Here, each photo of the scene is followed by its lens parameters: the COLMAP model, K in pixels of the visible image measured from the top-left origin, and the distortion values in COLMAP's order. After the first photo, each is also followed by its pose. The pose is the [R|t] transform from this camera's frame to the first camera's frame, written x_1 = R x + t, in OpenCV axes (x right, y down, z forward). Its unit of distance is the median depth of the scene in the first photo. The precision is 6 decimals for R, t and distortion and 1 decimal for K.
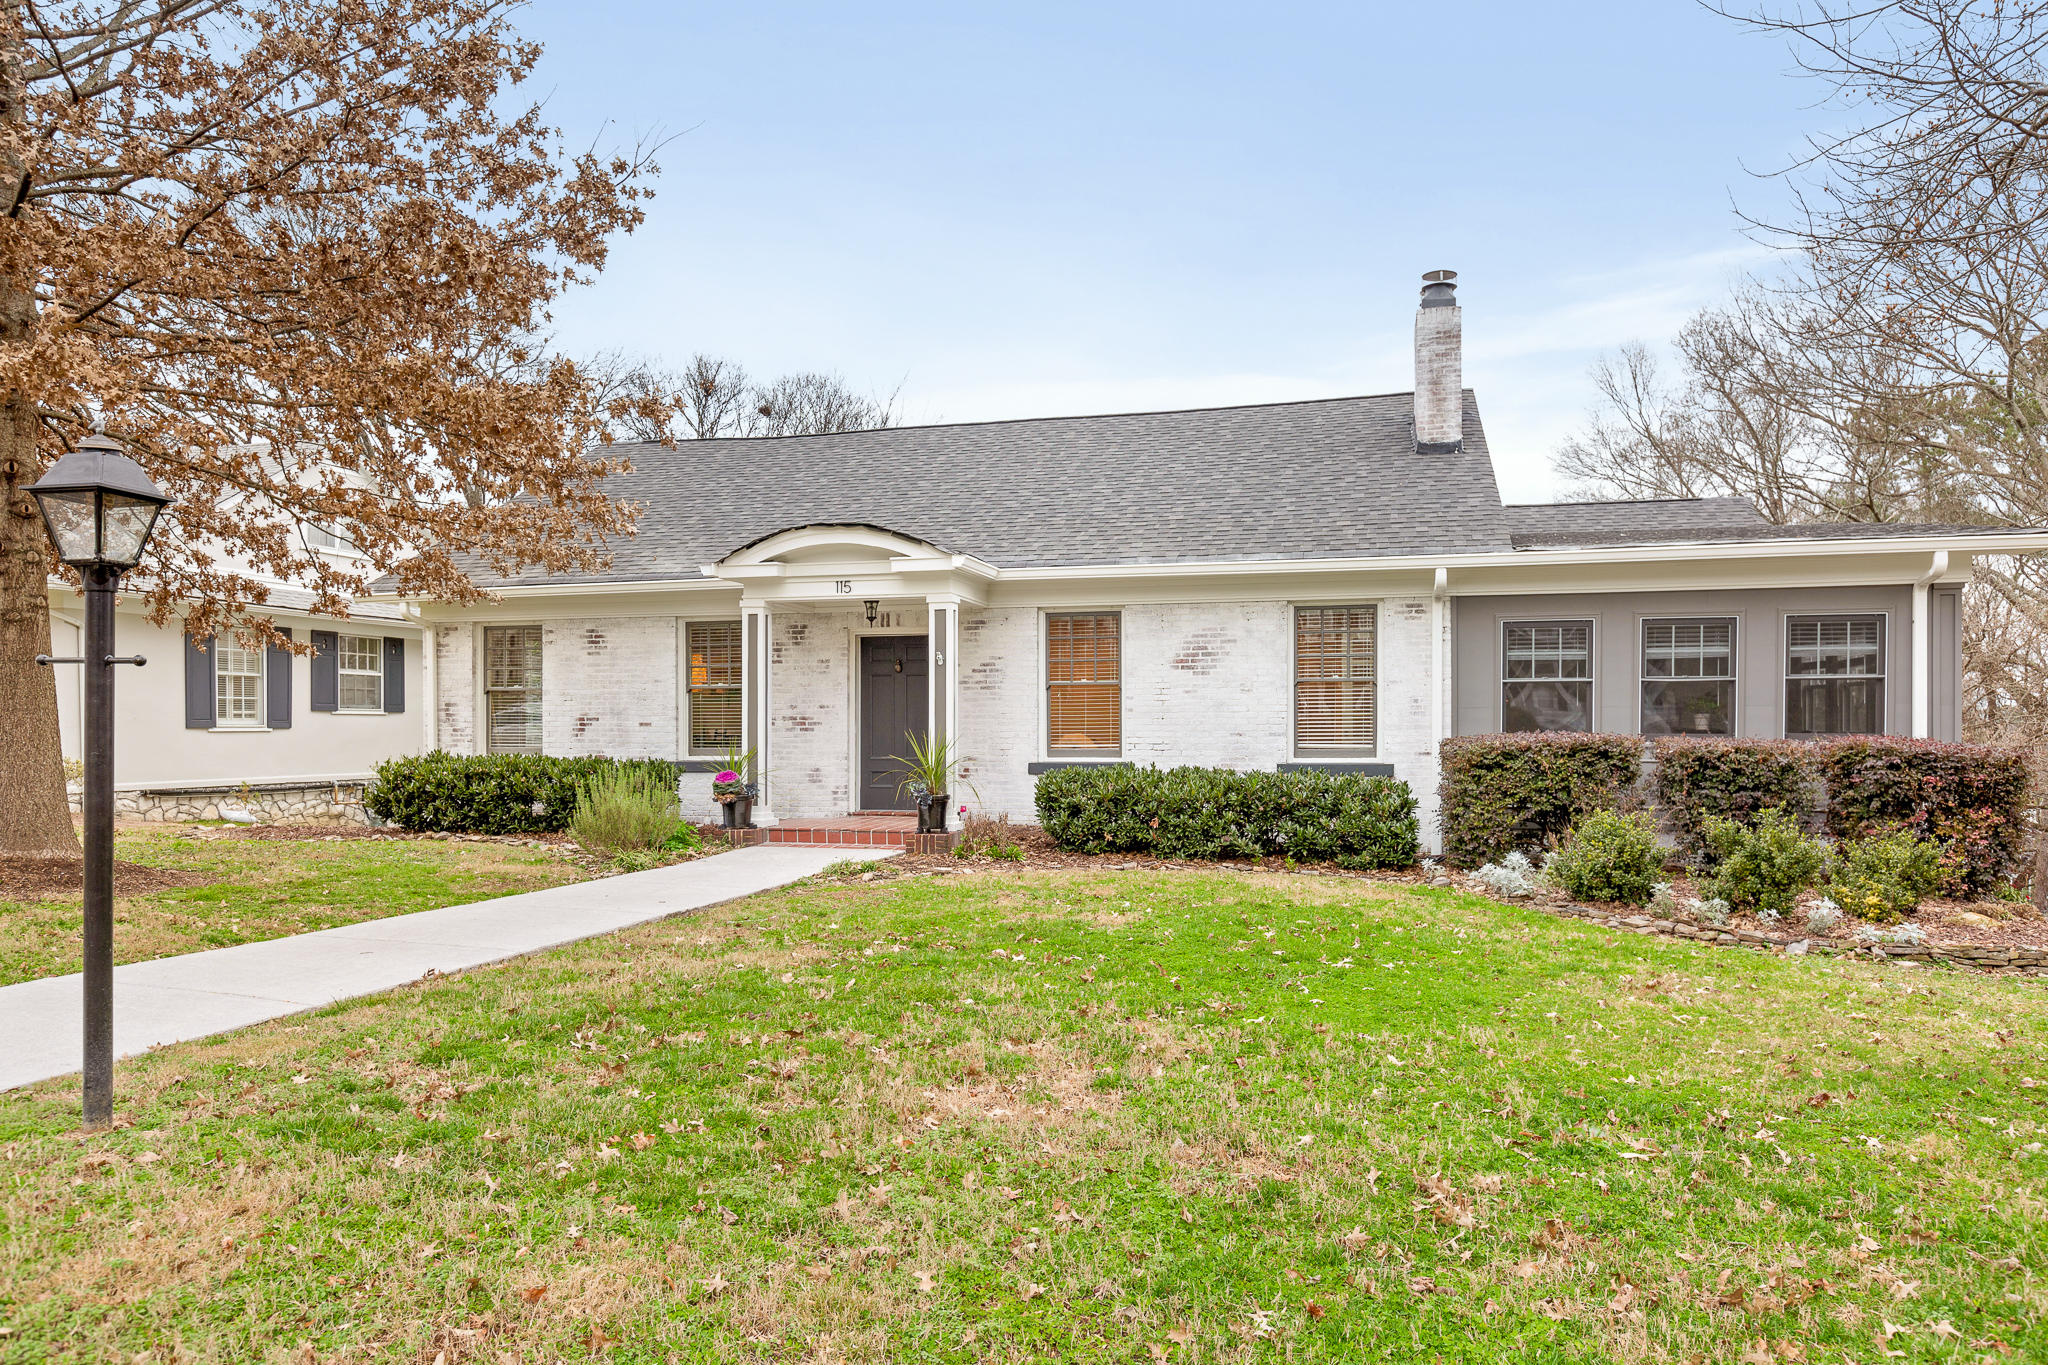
lens RADIAL K [[1295.7, 0, 1014.2], [0, 1295.7, 700.1], [0, 0, 1]] dist [-0.004100, -0.002901]
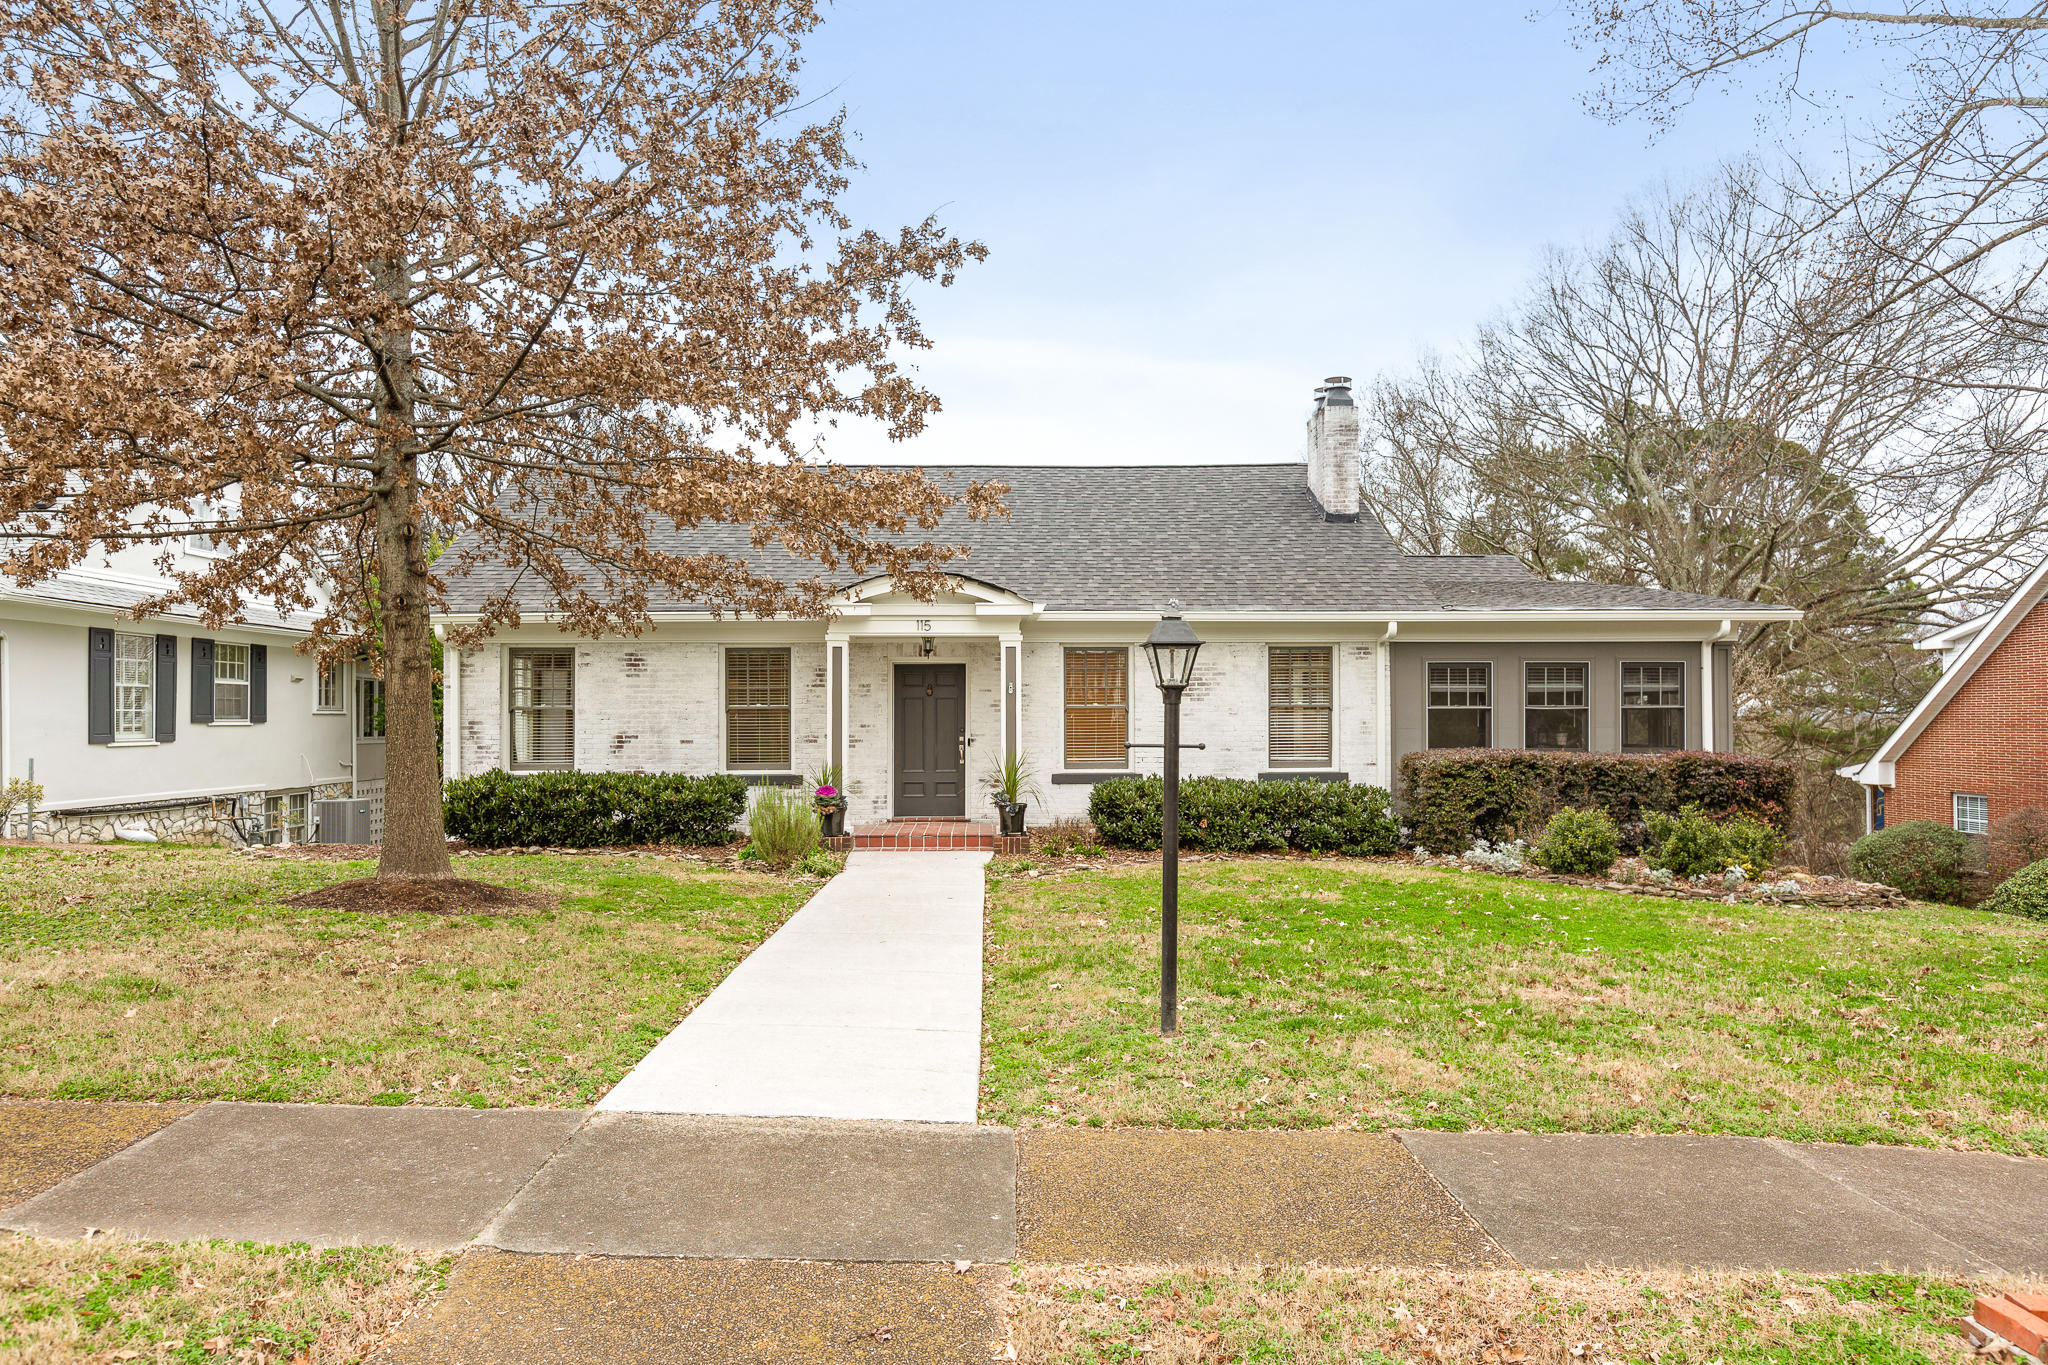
lens RADIAL K [[1295.7, 0, 1023.4], [0, 1295.7, 667.9], [0, 0, 1]] dist [-0.004100, -0.002901]
pose [[0.962914, 0.010119, 0.269618, -0.347993], [-0.004518, 0.999761, -0.021388, -0.024252], [-0.269770, 0.019377, 0.962730, -0.137117]]
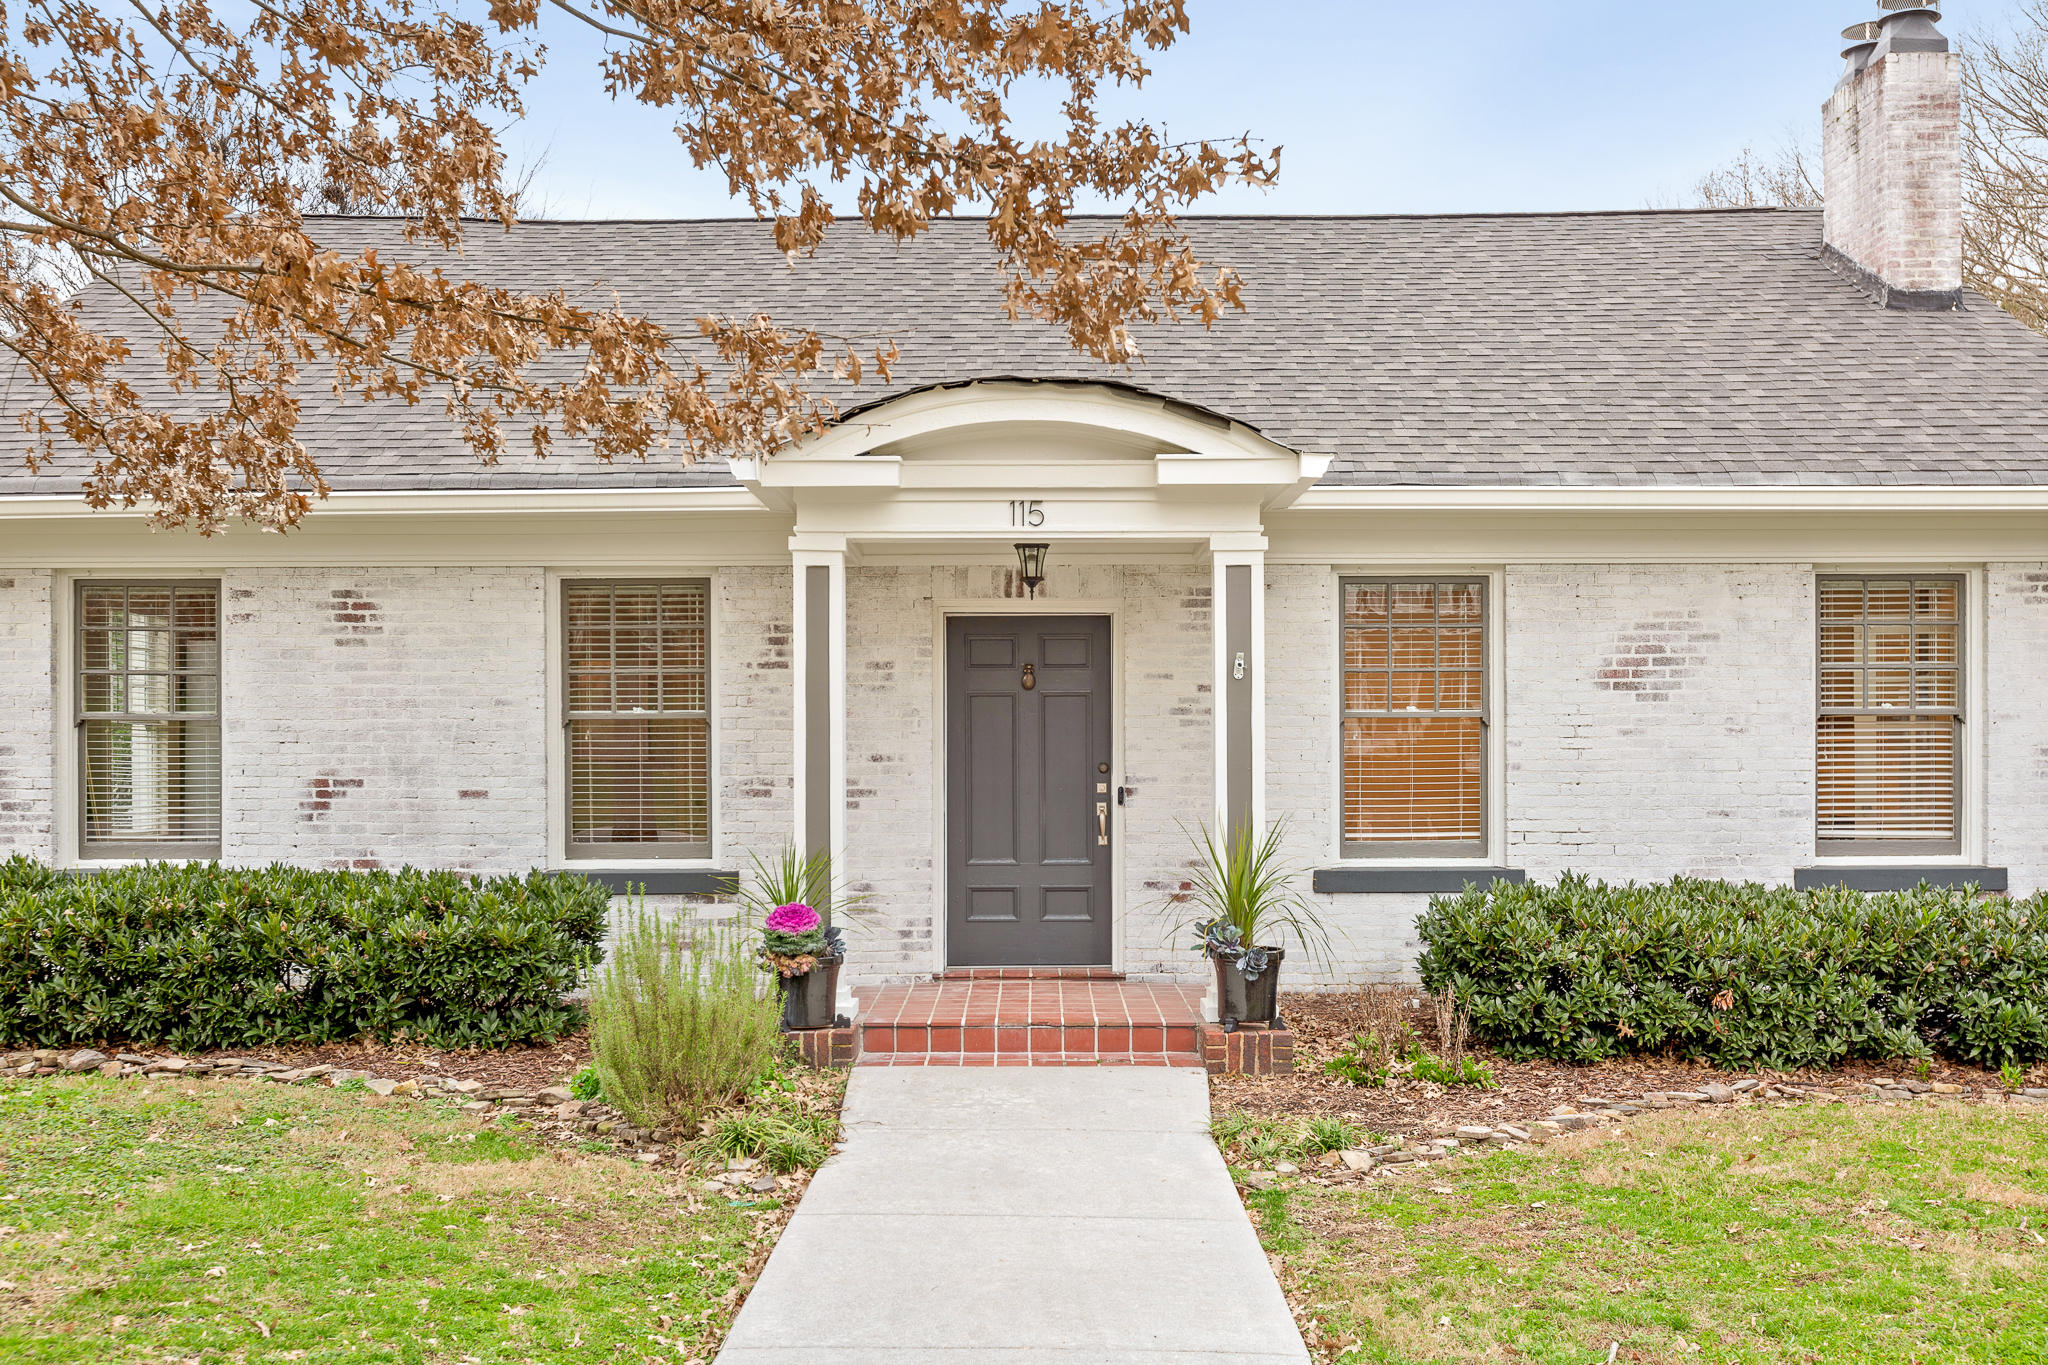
lens RADIAL K [[2028.1, 0, 1041.6], [0, 2028.1, 727.1], [0, 0, 1]] dist [-0.025376, 0.000000]
pose [[0.970290, 0.002460, 0.241931, -0.297883], [-0.004505, 0.999959, 0.007900, -0.014327], [-0.241902, -0.008755, 0.970261, 0.266346]]
